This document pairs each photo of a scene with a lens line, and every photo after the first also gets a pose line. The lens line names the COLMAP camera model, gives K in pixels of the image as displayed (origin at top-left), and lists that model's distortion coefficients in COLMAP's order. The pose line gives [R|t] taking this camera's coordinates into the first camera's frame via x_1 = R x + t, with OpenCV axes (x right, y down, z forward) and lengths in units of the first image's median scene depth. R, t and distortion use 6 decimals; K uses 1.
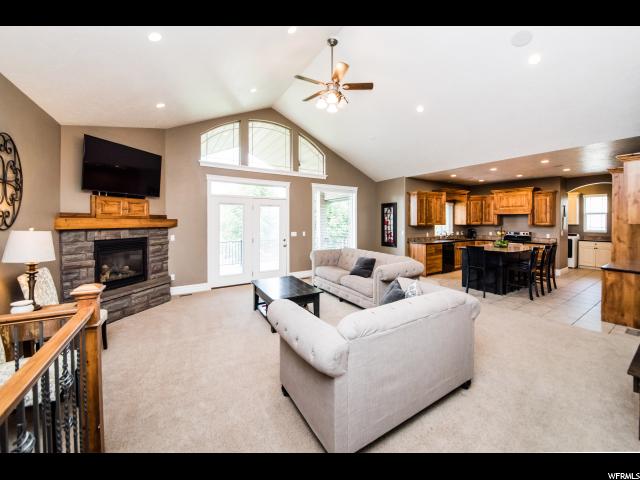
lens RADIAL K [[228.6, 0, 344.3], [0, 228.6, 222.7], [0, 0, 1]] dist [-0.011410, -0.000763]
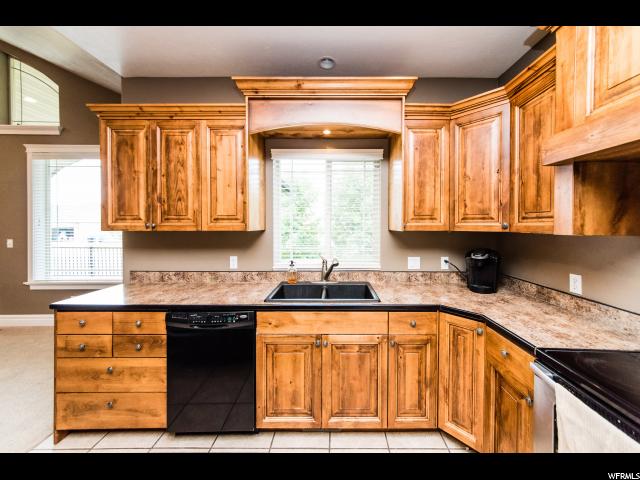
lens RADIAL K [[240.0, 0, 336.7], [0, 240.0, 223.5], [0, 0, 1]] dist [-0.004371, 0.001274]
pose [[0.849664, 0.002934, -0.527316, 0.712367], [-0.006311, 0.999969, -0.004605, 0.001743], [0.527286, 0.007240, 0.849657, 0.884625]]
